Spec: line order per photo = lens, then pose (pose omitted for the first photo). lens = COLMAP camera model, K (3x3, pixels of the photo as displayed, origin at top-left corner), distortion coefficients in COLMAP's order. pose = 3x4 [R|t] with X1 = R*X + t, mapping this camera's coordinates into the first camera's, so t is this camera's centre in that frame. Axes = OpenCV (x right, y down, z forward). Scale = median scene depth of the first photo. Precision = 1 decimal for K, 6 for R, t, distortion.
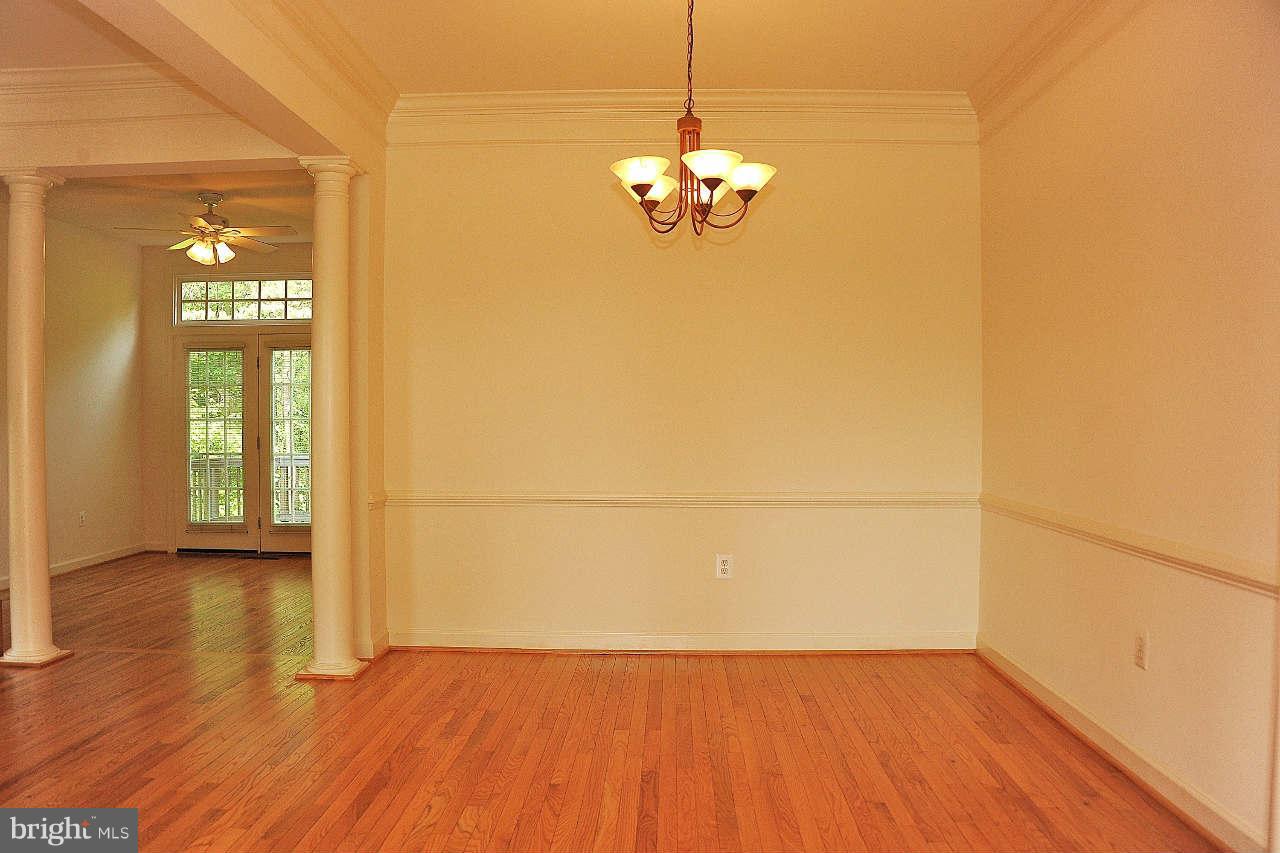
lens RADIAL K [[1070.4, 0, 640.0], [0, 1070.4, 426.5], [0, 0, 1]] dist [-0.149523, 0.087127]
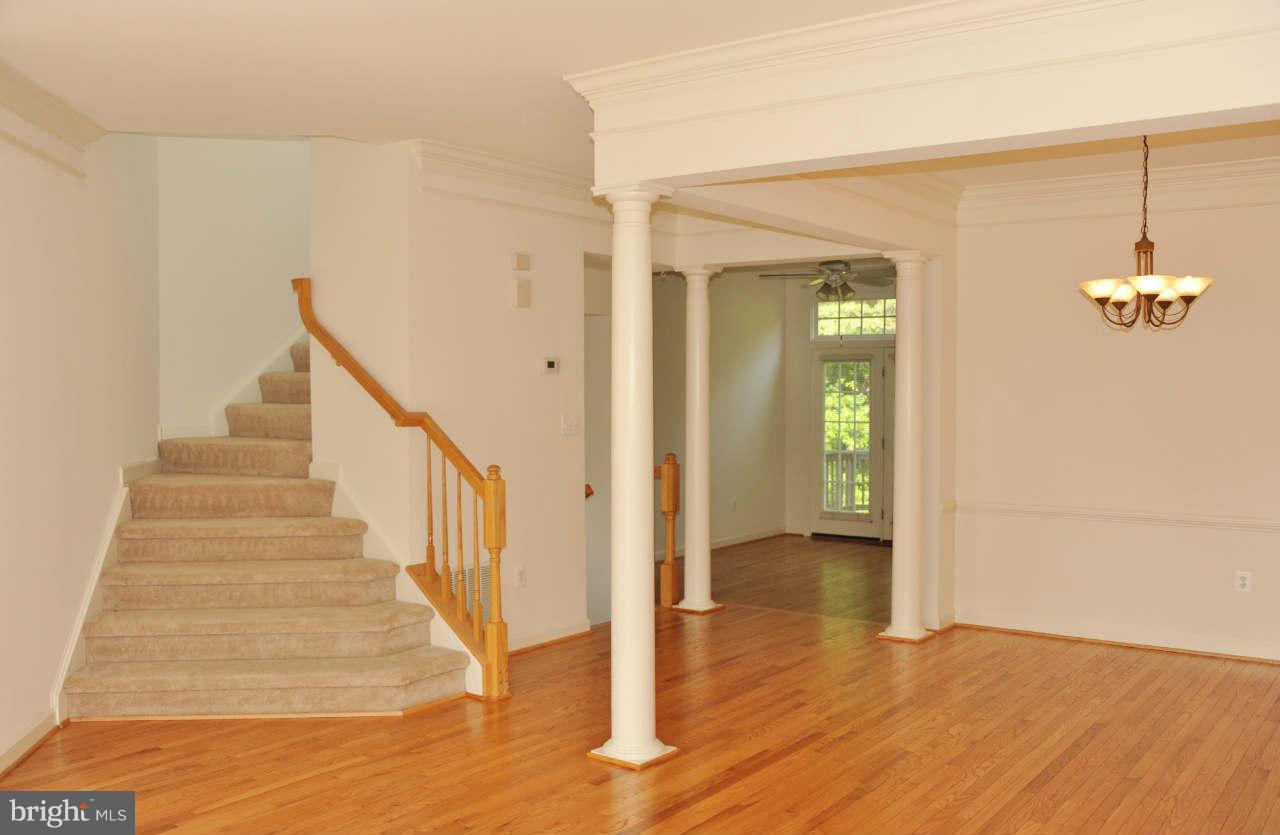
lens RADIAL K [[1166.9, 0, 640.0], [0, 1166.9, 417.5], [0, 0, 1]] dist [0.004397, -0.001081]
pose [[0.836019, 0.014336, -0.548513, 0.230371], [-0.007804, 0.999868, 0.014239, -0.060520], [0.548645, -0.007623, 0.836021, -0.411613]]
